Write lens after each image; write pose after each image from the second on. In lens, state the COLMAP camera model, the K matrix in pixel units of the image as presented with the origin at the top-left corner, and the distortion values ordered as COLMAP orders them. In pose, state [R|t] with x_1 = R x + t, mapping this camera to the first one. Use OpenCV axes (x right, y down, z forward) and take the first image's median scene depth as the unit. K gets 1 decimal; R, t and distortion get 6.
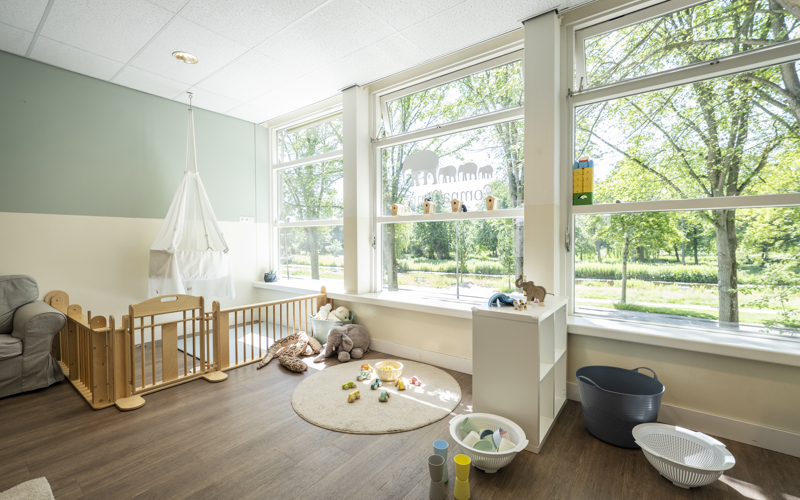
lens RADIAL K [[347.8, 0, 397.5], [0, 347.8, 248.9], [0, 0, 1]] dist [-0.012842, -0.000112]
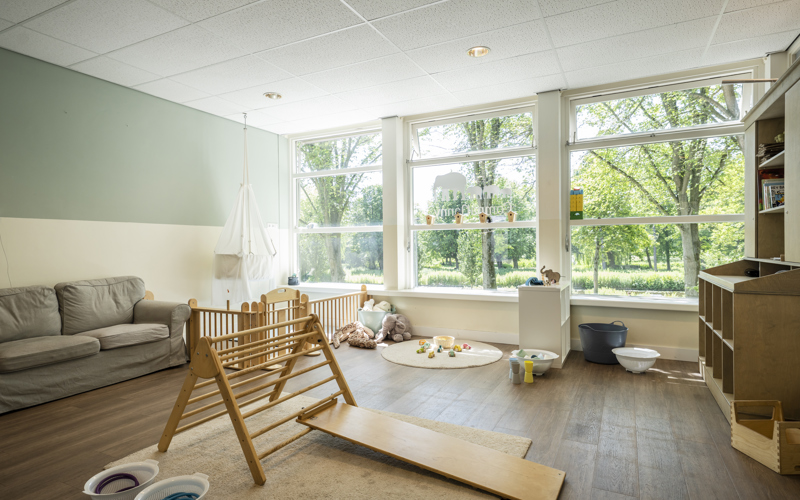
lens RADIAL K [[444.8, 0, 400.9], [0, 444.8, 248.3], [0, 0, 1]] dist [-0.001743, -0.000976]
pose [[0.985361, -0.007003, 0.170335, -0.275998], [0.010291, 0.999777, -0.018430, 0.011693], [-0.170168, 0.019913, 0.985214, -0.385720]]
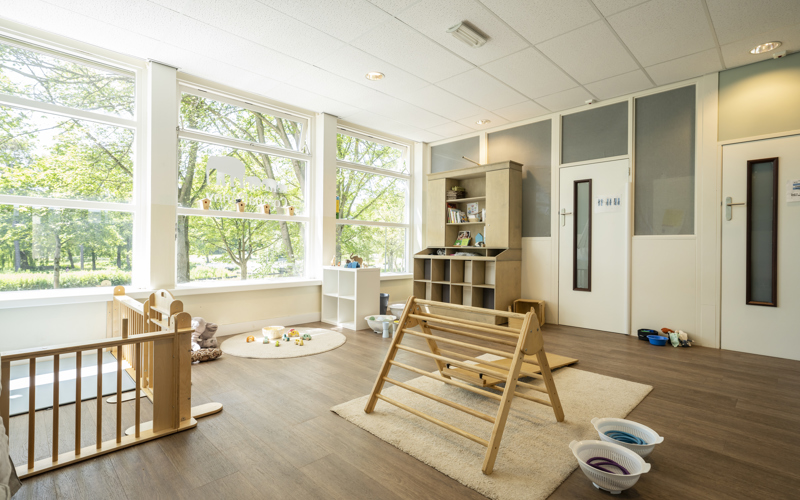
lens RADIAL K [[379.2, 0, 399.4], [0, 379.2, 247.7], [0, 0, 1]] dist [0.000065, -0.000012]
pose [[0.147359, 0.000530, 0.989083, -0.802655], [0.016365, 0.999862, -0.002974, 0.024338], [-0.988948, 0.016625, 0.147330, 0.179119]]
